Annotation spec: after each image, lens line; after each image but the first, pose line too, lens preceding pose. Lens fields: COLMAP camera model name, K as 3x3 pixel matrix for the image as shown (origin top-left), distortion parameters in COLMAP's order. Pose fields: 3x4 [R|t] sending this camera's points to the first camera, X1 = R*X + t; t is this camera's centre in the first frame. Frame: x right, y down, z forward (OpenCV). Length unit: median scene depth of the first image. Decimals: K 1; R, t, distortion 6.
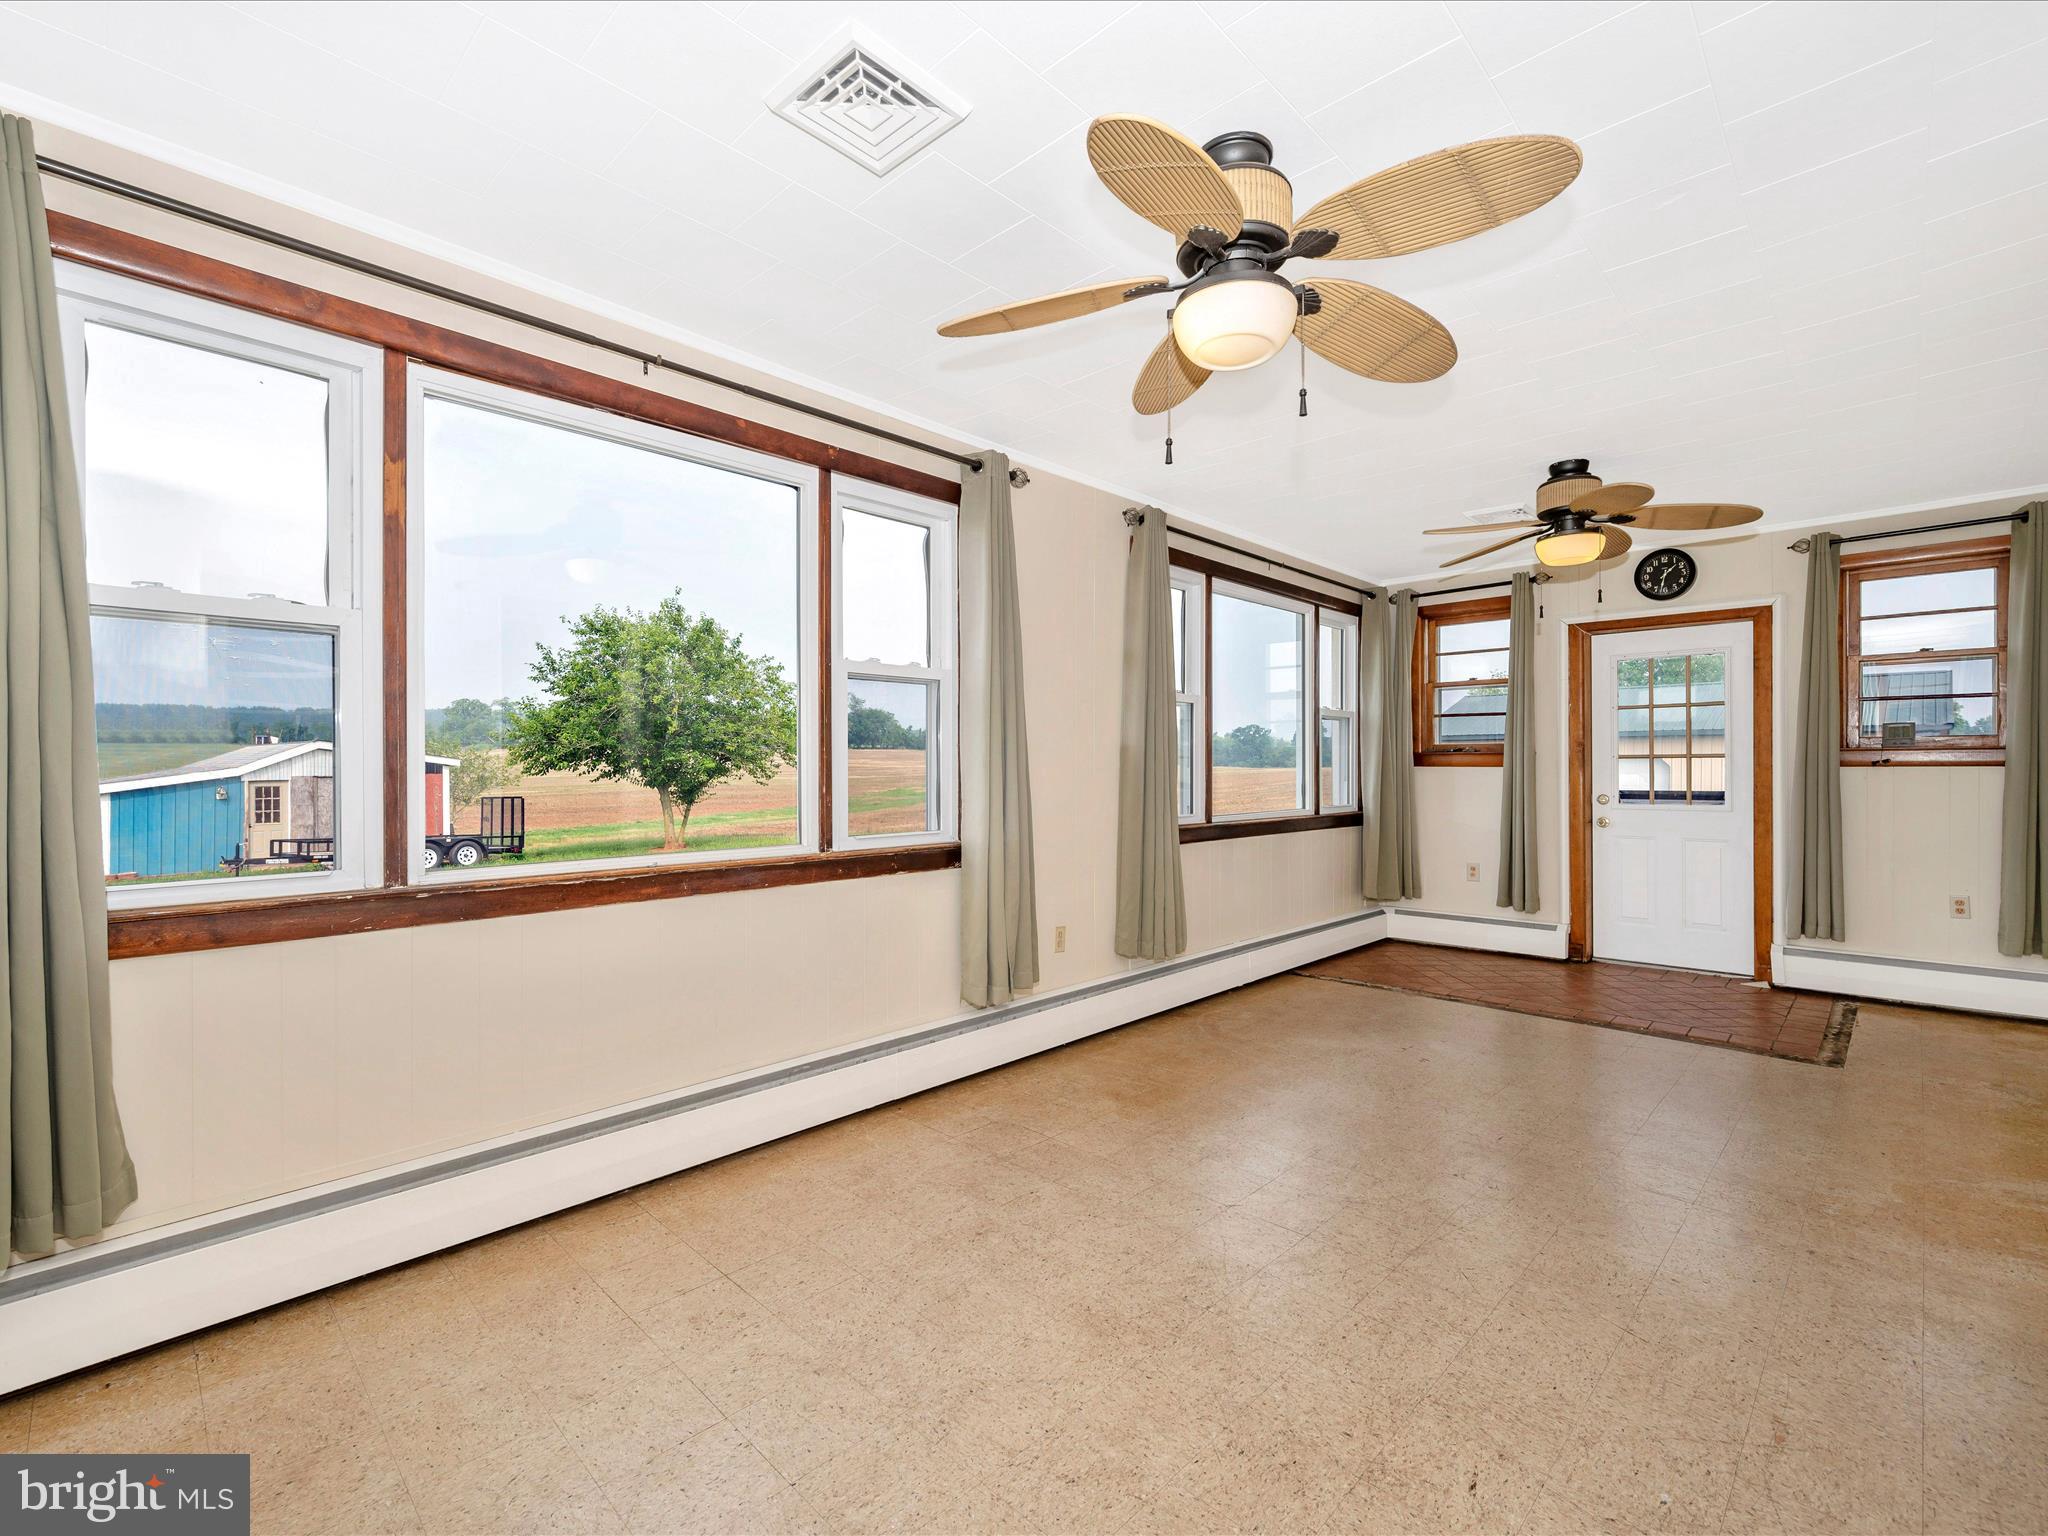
lens RADIAL K [[917.6, 0, 1026.8], [0, 917.6, 783.4], [0, 0, 1]] dist [0.000637, -0.000004]
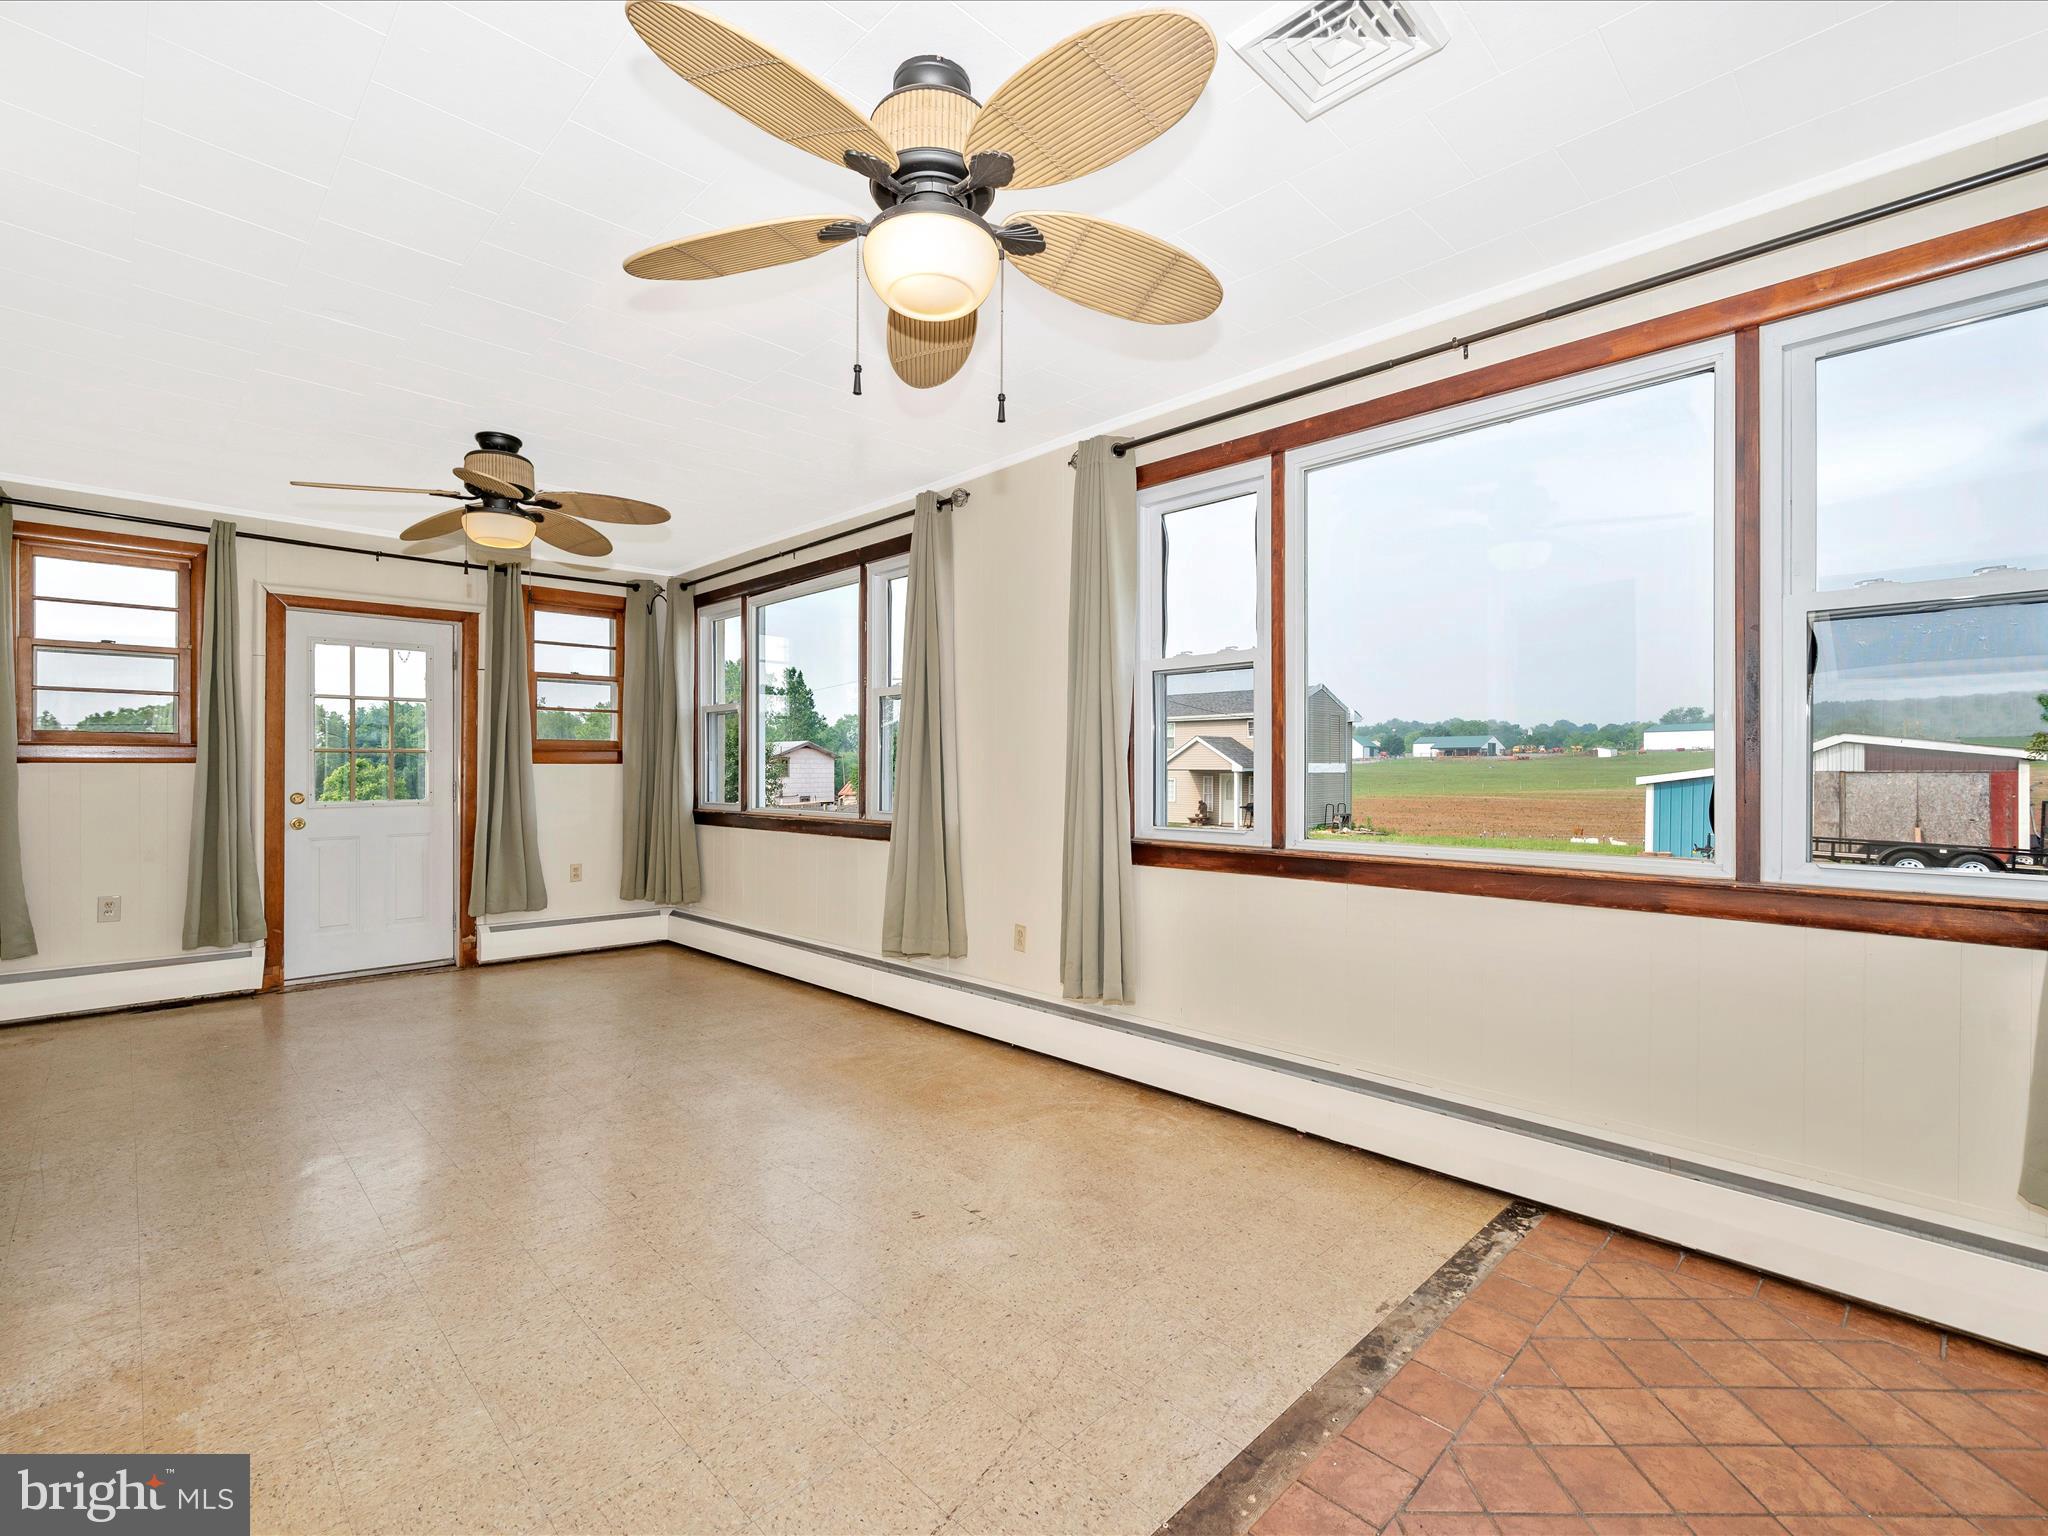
lens RADIAL K [[902.1, 0, 1024.0], [0, 902.1, 768.0], [0, 0, 1]] dist [-0.021987, 0.000126]
pose [[-0.008524, 0.002478, -0.999961, 0.806598], [-0.014410, 0.999893, 0.002601, -0.009667], [0.999860, 0.014432, -0.008487, 0.822993]]
